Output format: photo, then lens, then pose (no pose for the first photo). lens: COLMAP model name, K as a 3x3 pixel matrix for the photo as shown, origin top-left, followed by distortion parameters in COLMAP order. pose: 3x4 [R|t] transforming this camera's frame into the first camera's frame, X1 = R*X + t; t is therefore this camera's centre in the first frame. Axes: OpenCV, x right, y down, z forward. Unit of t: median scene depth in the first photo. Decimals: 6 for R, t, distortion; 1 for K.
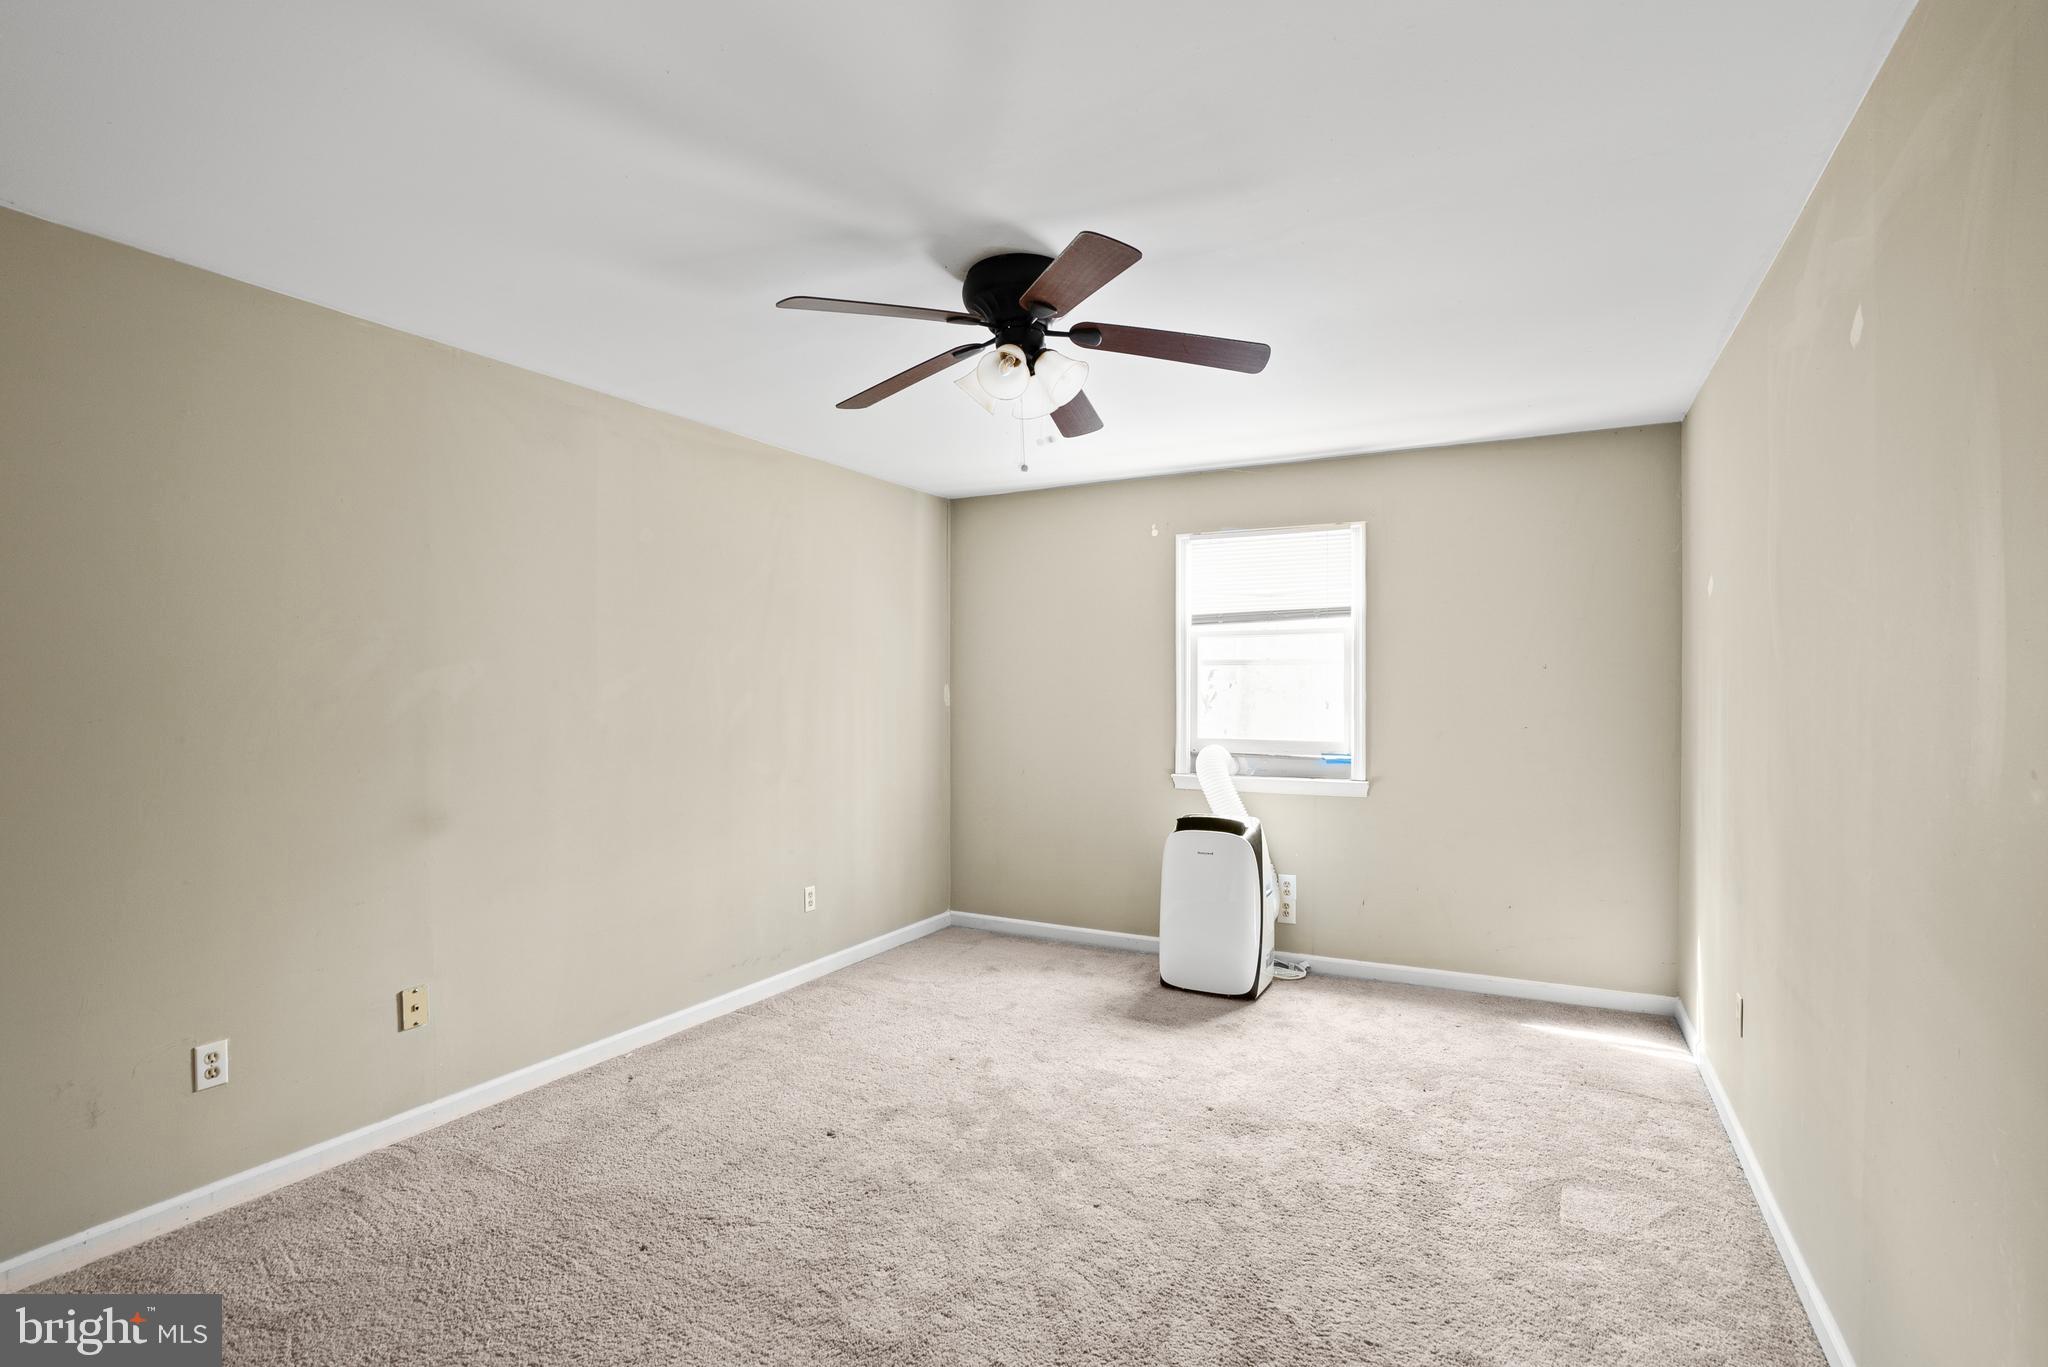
lens RADIAL K [[992.4, 0, 1018.2], [0, 992.4, 674.8], [0, 0, 1]] dist [-0.051696, 0.008637]
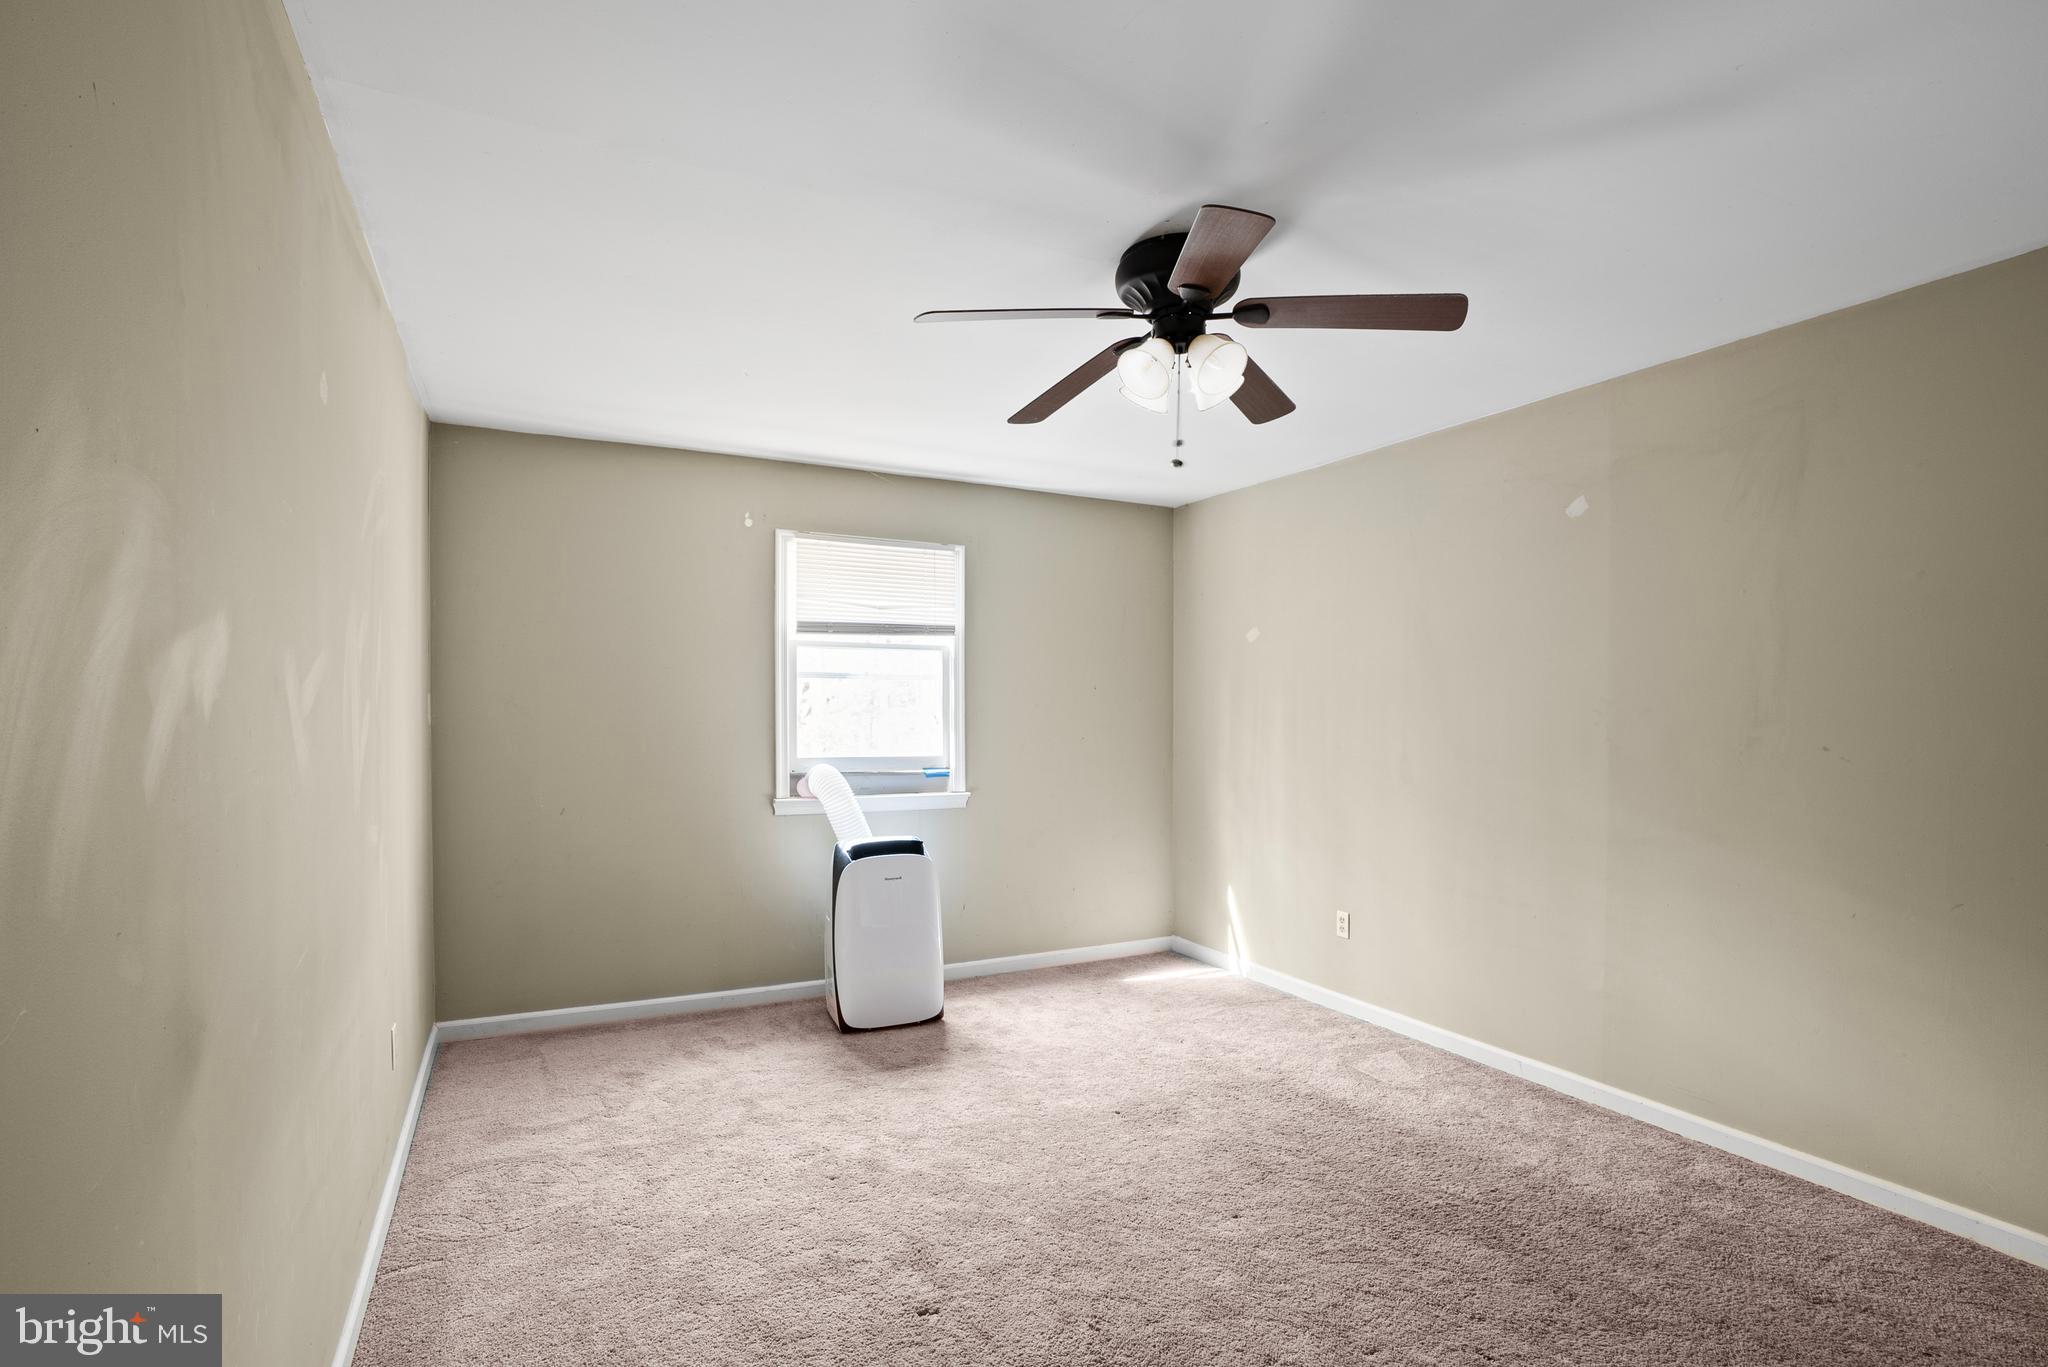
lens RADIAL K [[992.4, 0, 1025.1], [0, 992.4, 695.8], [0, 0, 1]] dist [-0.051696, 0.008637]
pose [[0.546272, 0.015835, 0.837458, -0.501203], [-0.019666, 0.999788, -0.006076, 0.009761], [-0.837377, -0.013150, 0.546467, 0.359895]]
